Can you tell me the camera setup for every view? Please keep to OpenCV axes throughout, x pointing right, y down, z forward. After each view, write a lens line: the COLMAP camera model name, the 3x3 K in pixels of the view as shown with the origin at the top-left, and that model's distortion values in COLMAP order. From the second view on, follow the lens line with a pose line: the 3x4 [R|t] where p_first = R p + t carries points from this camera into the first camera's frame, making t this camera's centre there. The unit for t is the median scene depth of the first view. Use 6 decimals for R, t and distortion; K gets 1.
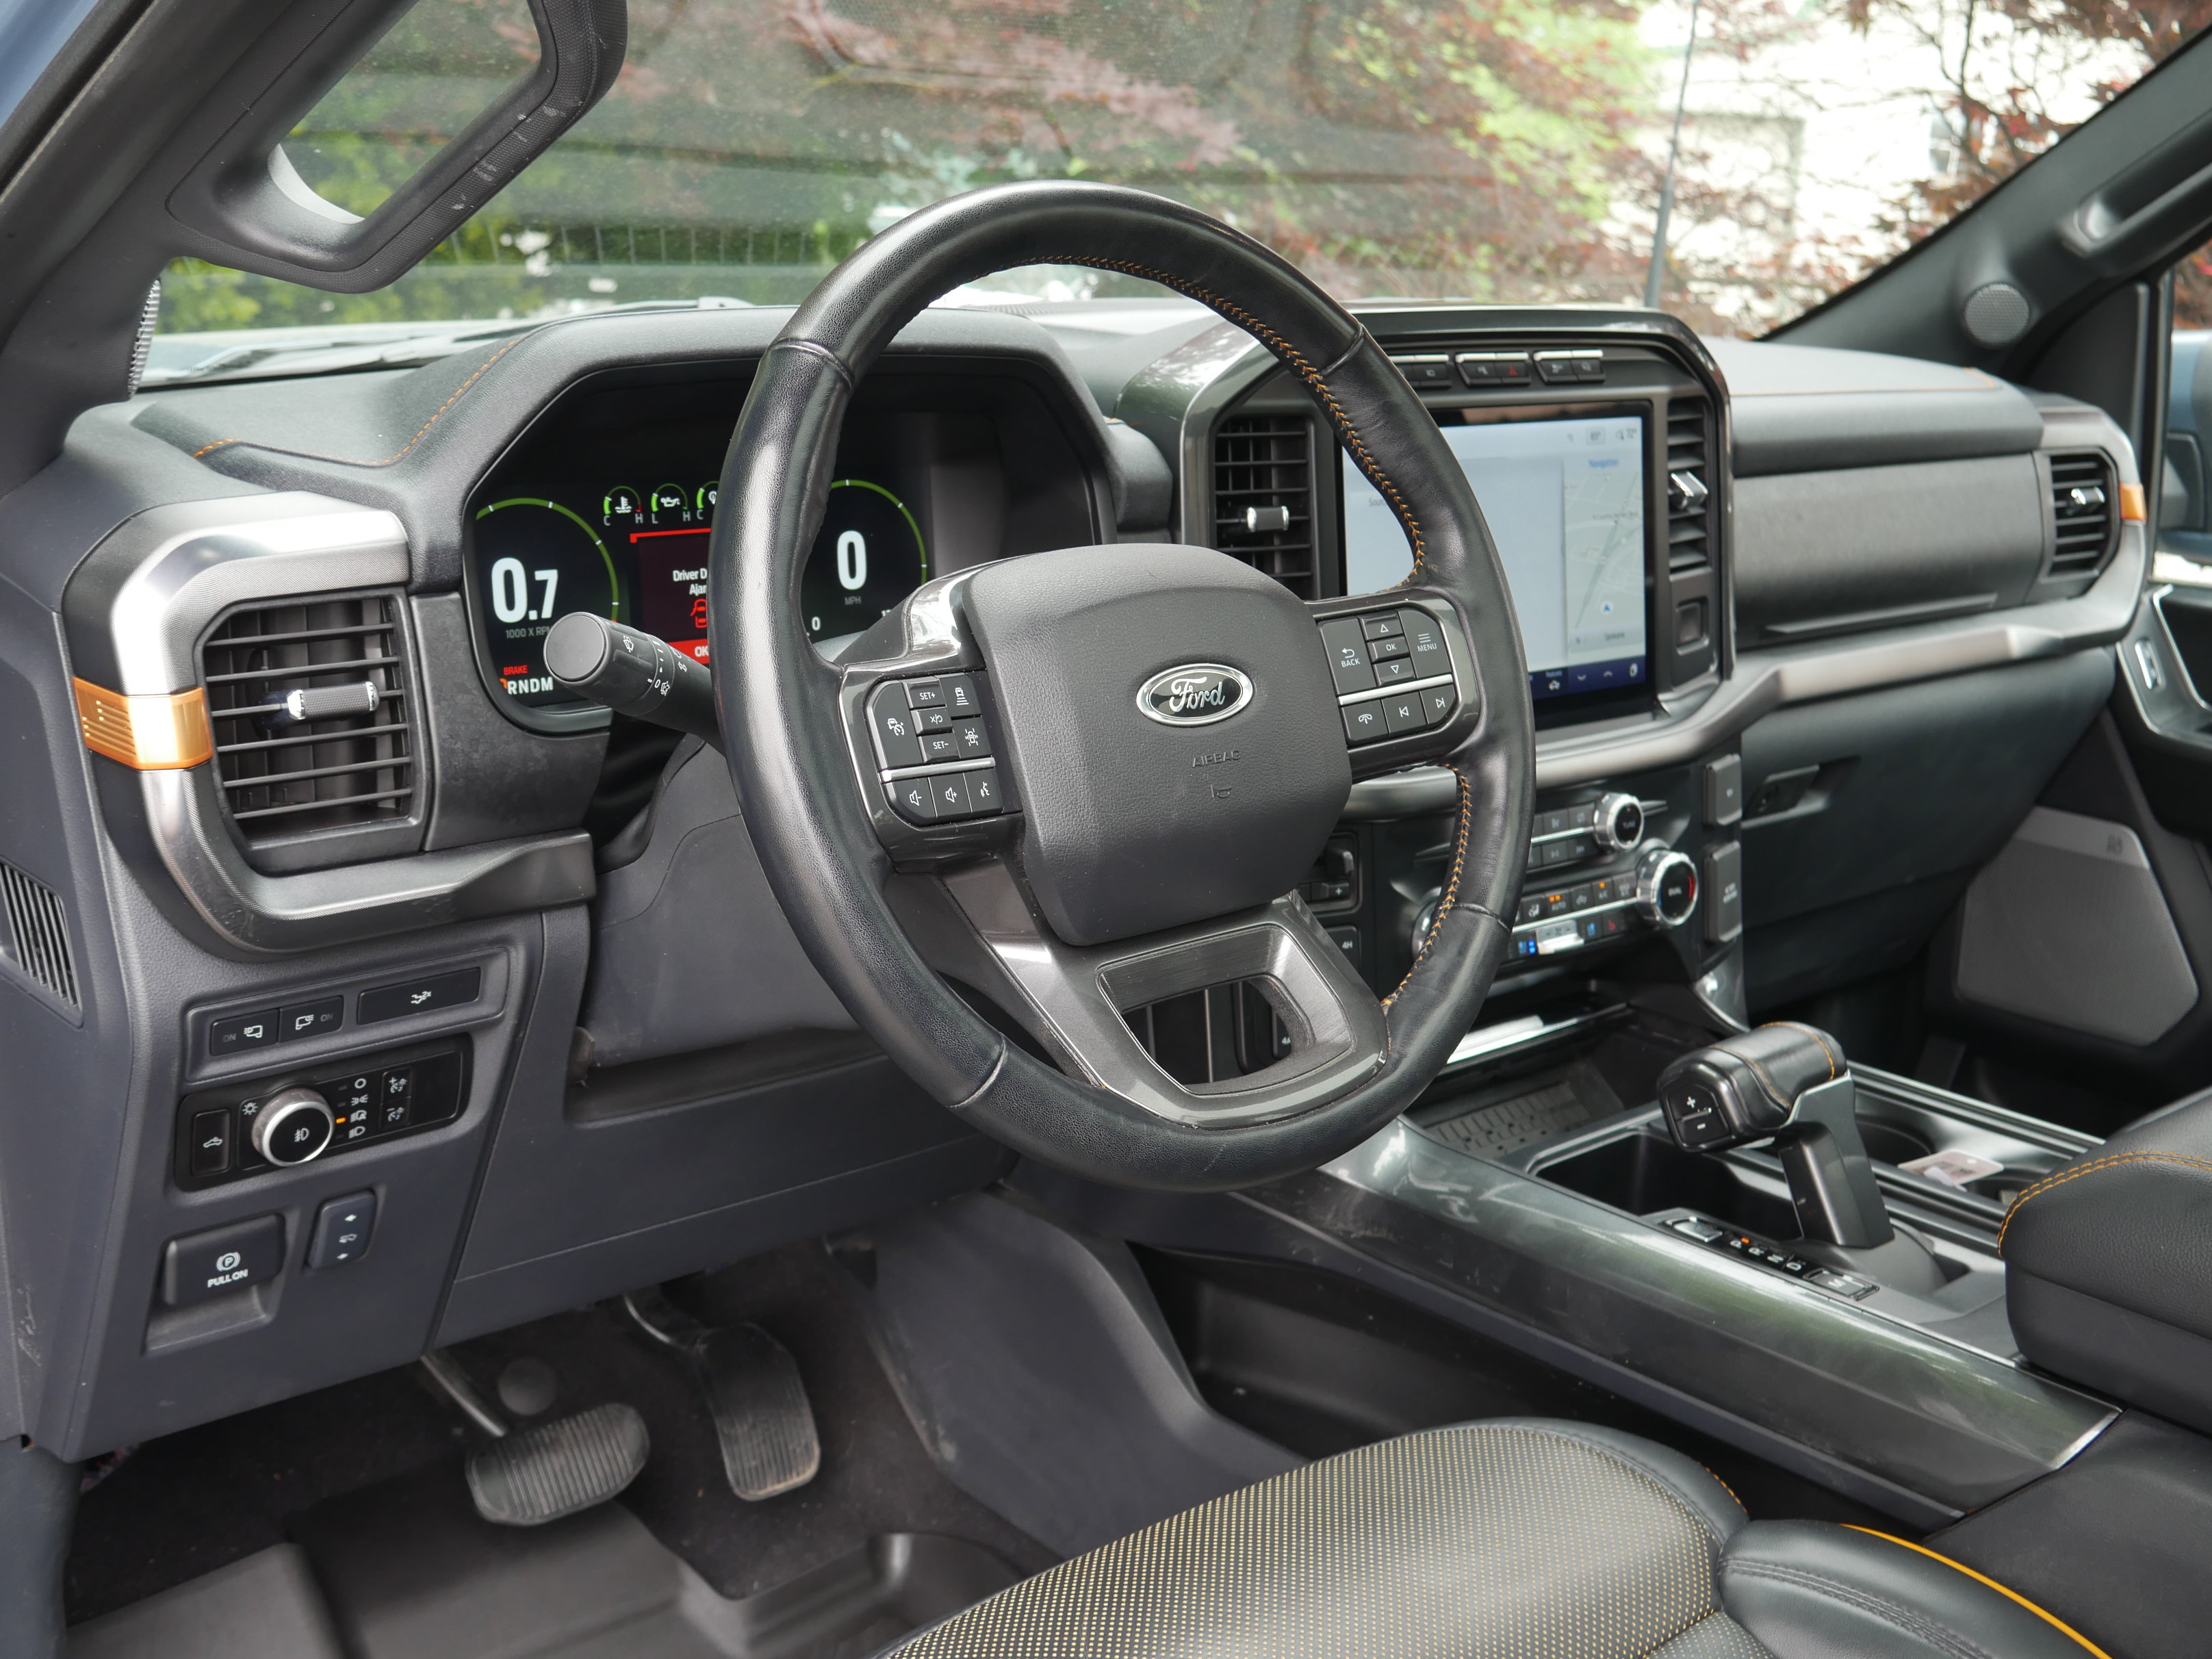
lens RADIAL K [[2548.8, 0, 1103.4], [0, 2548.8, 821.6], [0, 0, 1]] dist [0.092076, 0.000000]
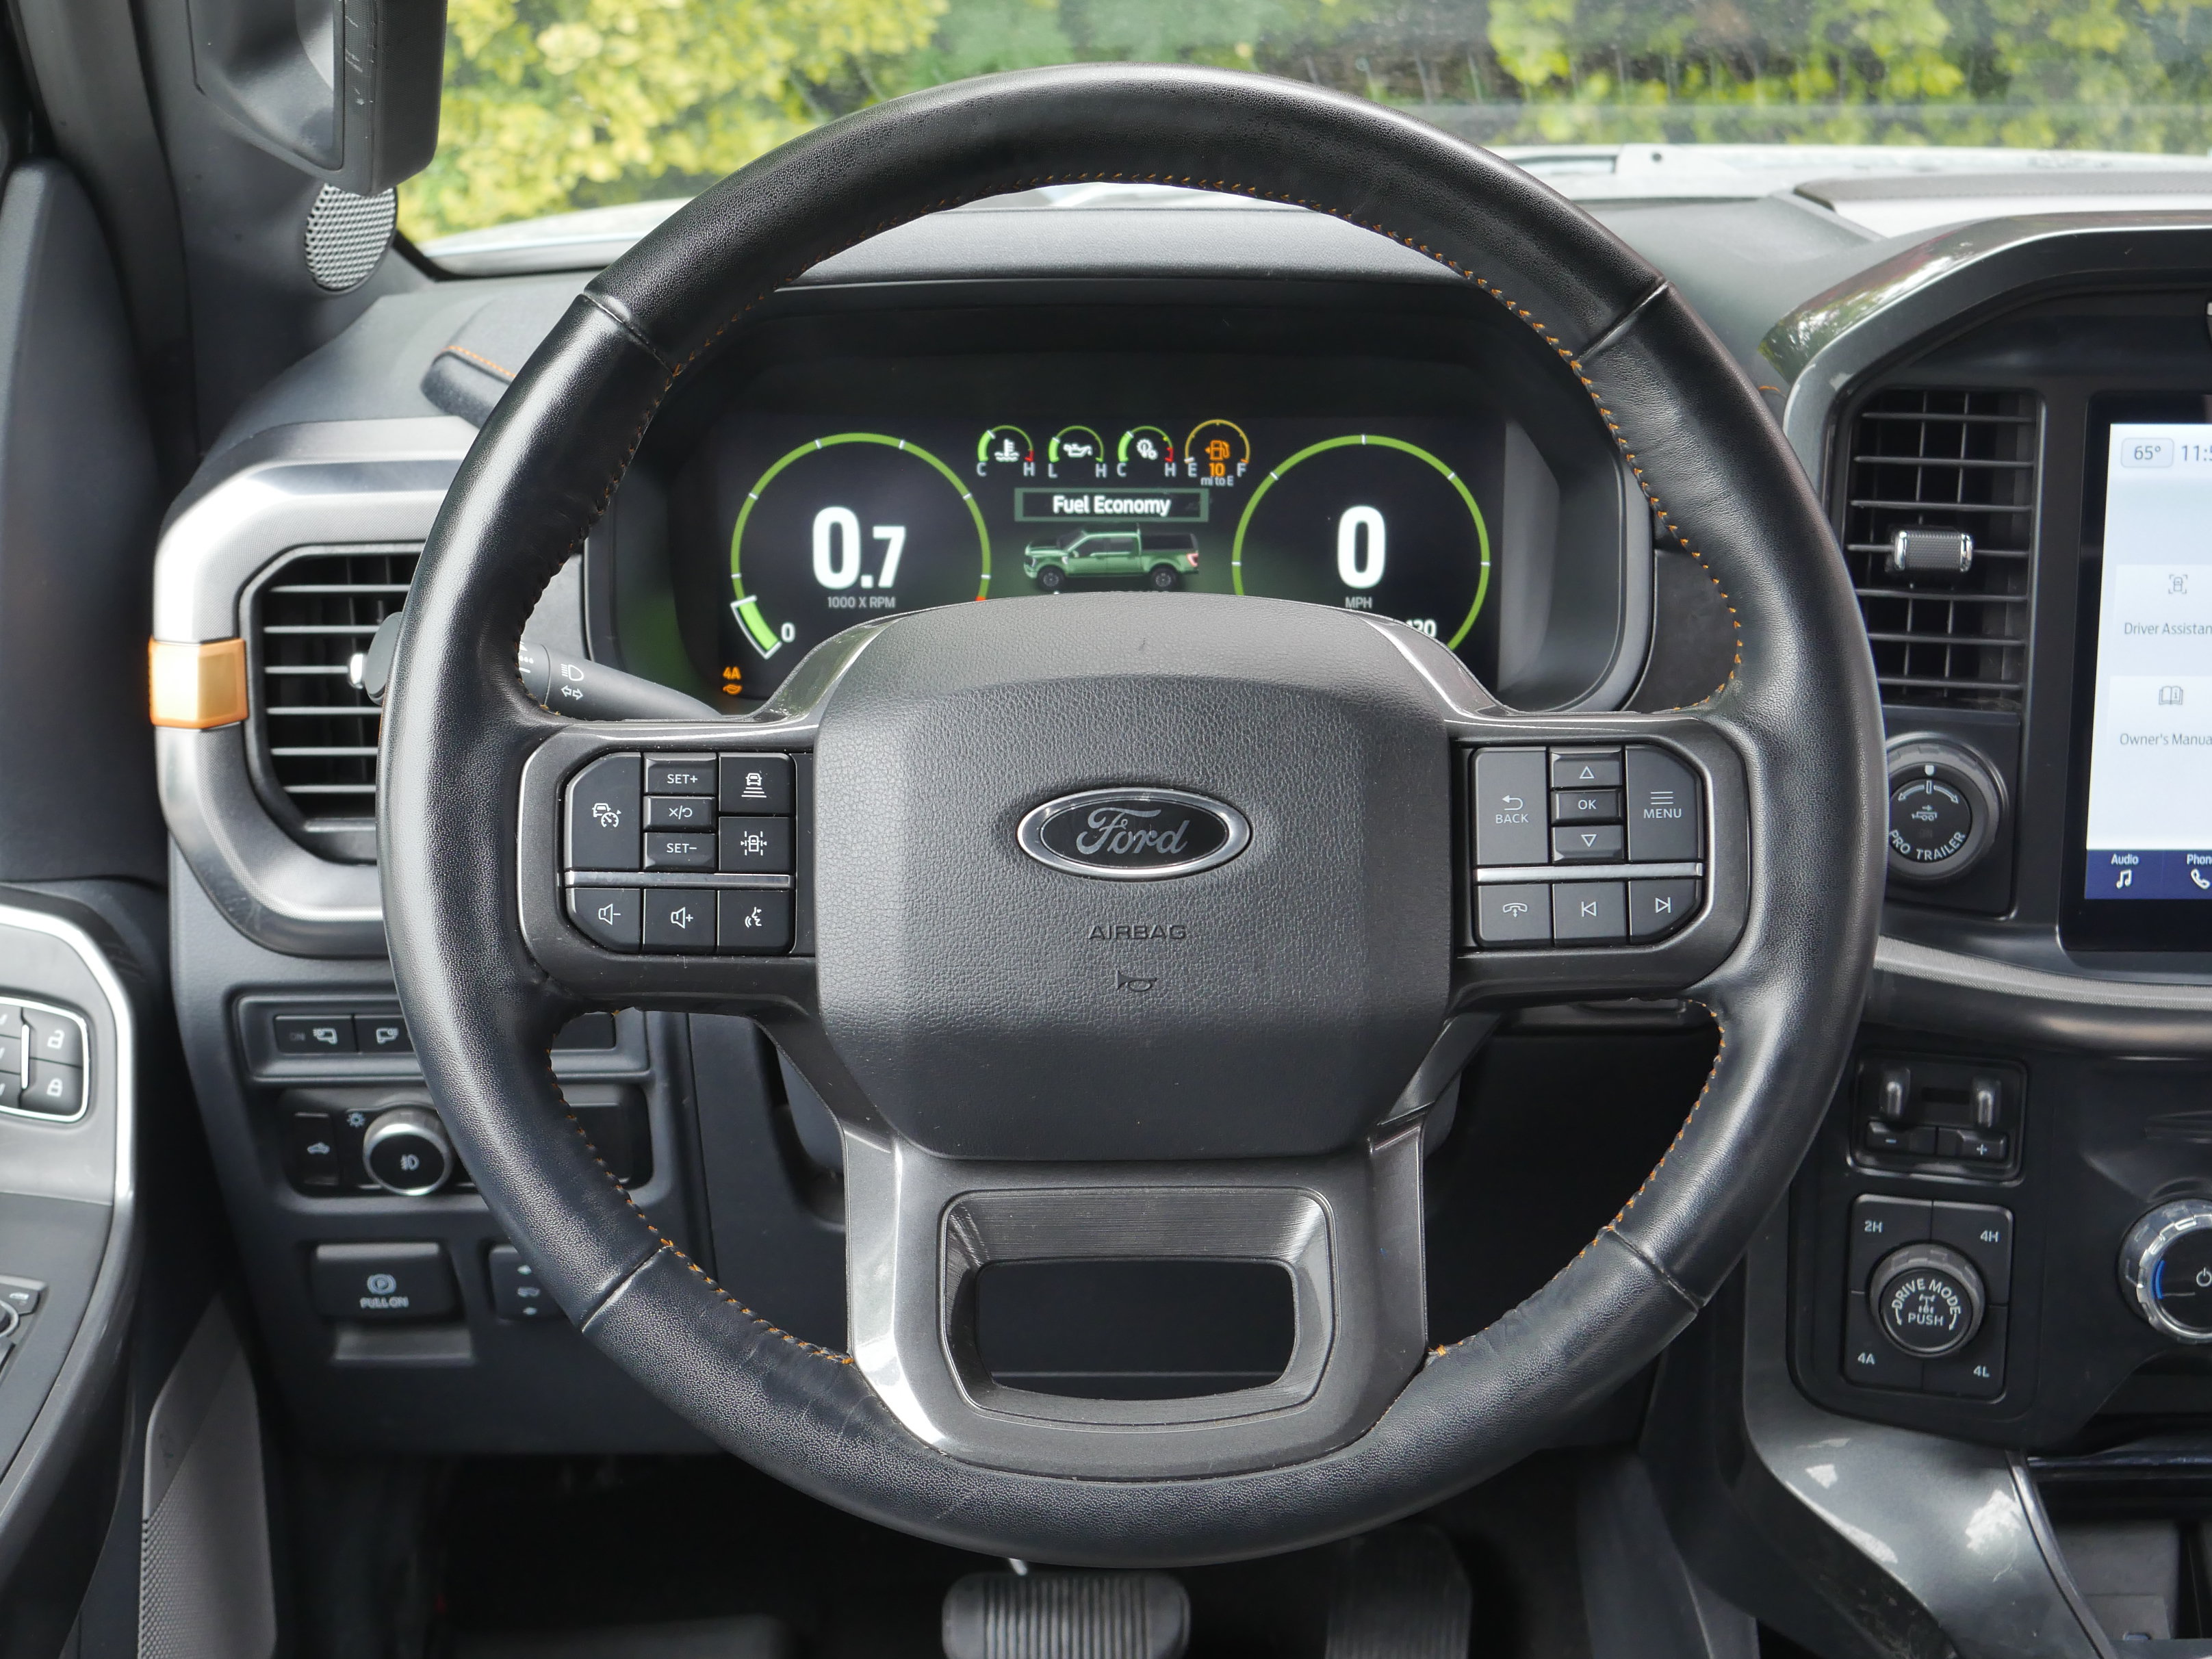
lens RADIAL K [[3296.9, 0, 1104.5], [0, 3296.9, 841.2], [0, 0, 1]] dist [0.060524, 0.000000]
pose [[0.765282, 0.164656, -0.622279, 0.480706], [-0.138120, 0.986217, 0.091094, -0.104731], [0.628701, 0.016237, 0.777477, 0.257206]]
